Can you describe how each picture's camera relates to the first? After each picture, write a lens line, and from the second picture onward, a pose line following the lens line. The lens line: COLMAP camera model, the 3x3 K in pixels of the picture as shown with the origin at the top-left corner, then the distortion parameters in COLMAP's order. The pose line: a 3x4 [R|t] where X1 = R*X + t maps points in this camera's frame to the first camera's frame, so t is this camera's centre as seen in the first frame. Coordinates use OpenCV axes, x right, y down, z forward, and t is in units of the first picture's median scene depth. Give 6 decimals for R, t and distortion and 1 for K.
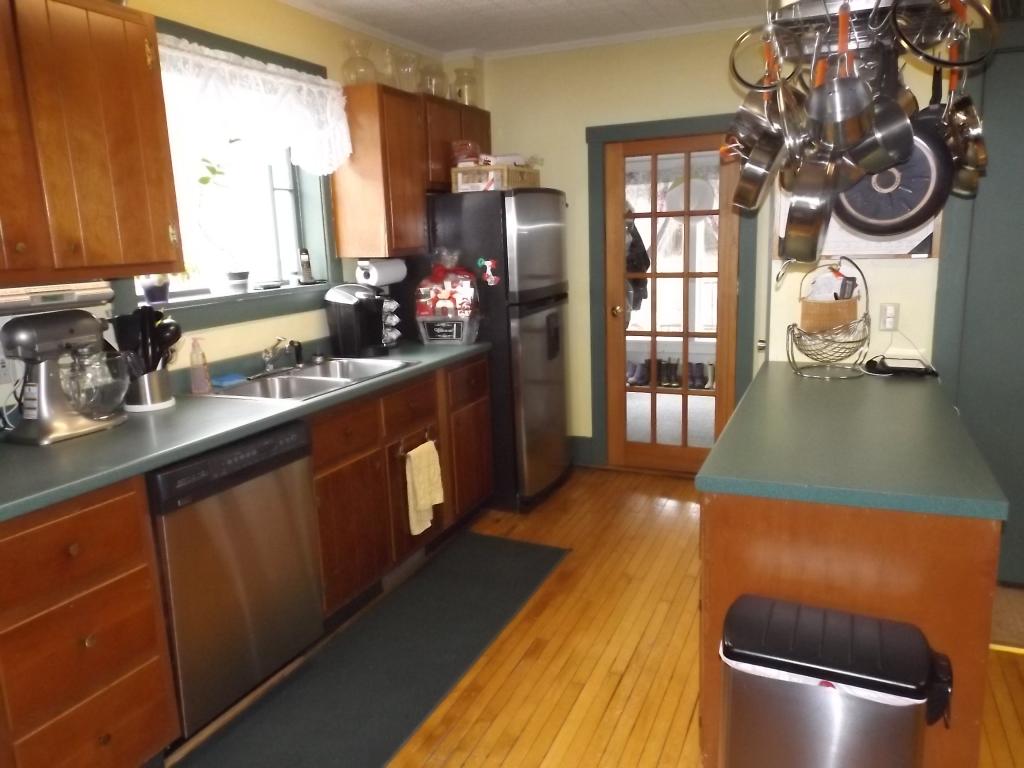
lens RADIAL K [[743.3, 0, 523.1], [0, 743.3, 388.2], [0, 0, 1]] dist [0.012872, -0.004533]
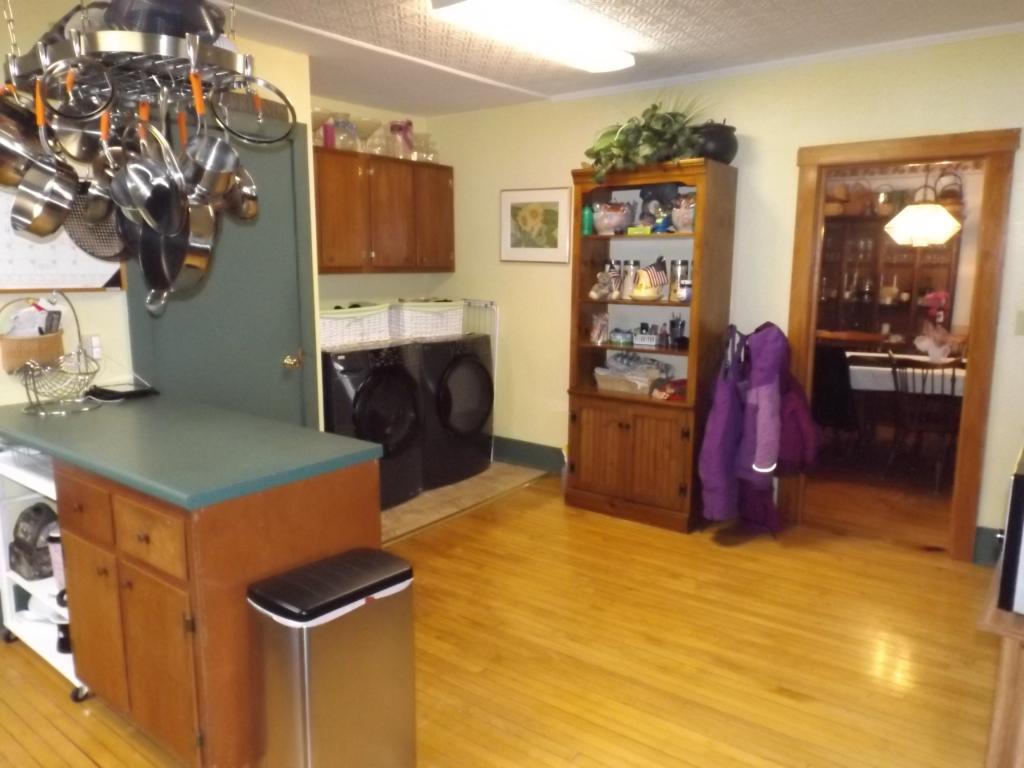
lens RADIAL K [[743.3, 0, 523.1], [0, 743.3, 388.2], [0, 0, 1]] dist [0.012872, -0.004533]
pose [[0.250718, -0.128135, 0.959542, -0.358379], [0.186355, 0.979051, 0.082048, -0.013773], [-0.949954, 0.158244, 0.269345, 0.157951]]
